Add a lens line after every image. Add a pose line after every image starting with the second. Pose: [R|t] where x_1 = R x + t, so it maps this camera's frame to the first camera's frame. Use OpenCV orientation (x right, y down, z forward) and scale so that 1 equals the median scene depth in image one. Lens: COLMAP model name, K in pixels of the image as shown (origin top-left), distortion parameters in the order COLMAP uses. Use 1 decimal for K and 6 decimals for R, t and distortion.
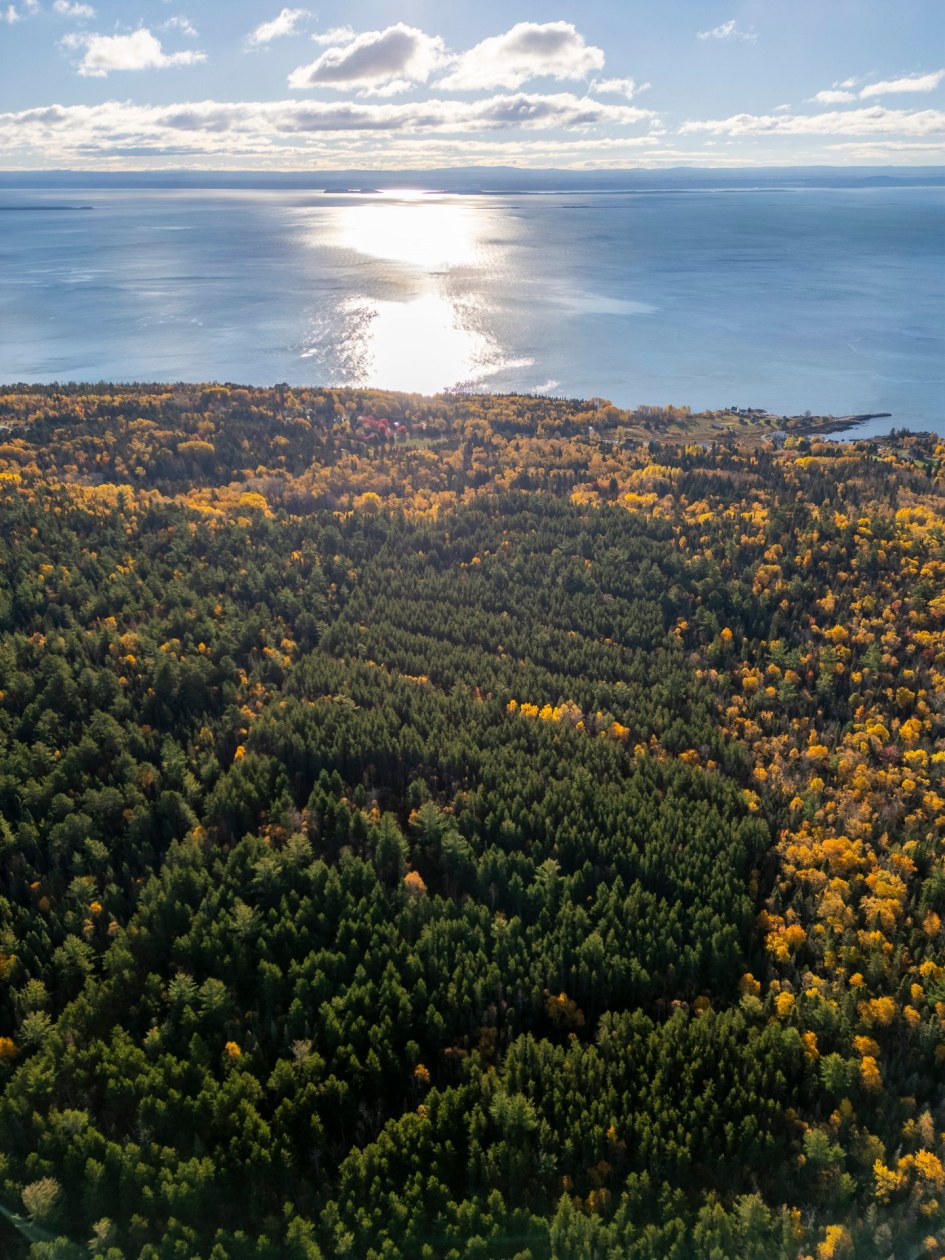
lens RADIAL K [[873.3, 0, 467.1], [0, 873.3, 632.1], [0, 0, 1]] dist [0.096836, -0.097836]
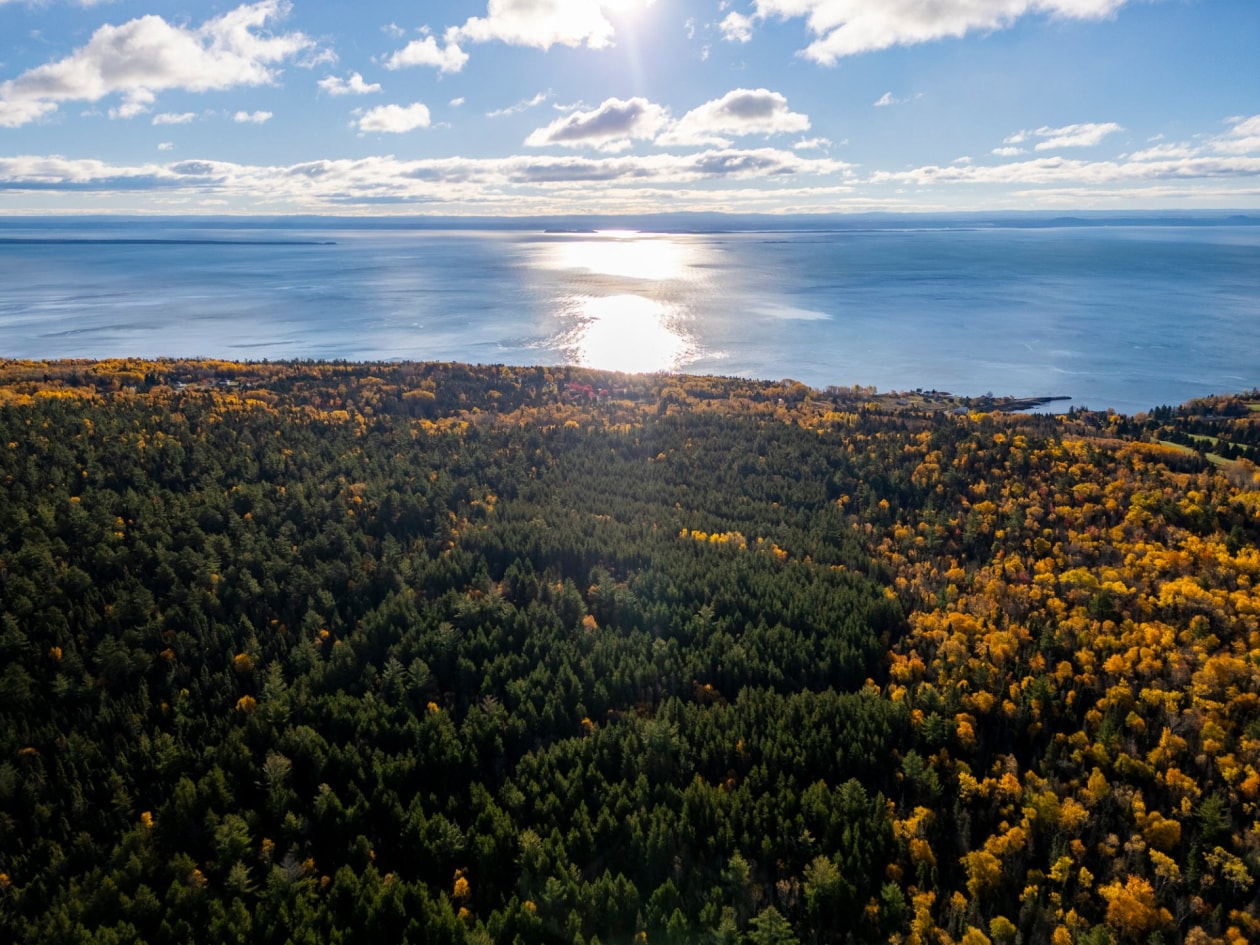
lens RADIAL K [[878.6, 0, 629.1], [0, 878.6, 453.2], [0, 0, 1]] dist [0.131122, -0.208035]
pose [[0.998675, 0.014084, -0.049487, 0.027597], [-0.024494, 0.975966, -0.216544, 0.183027], [0.045248, 0.217469, 0.975018, -0.115484]]
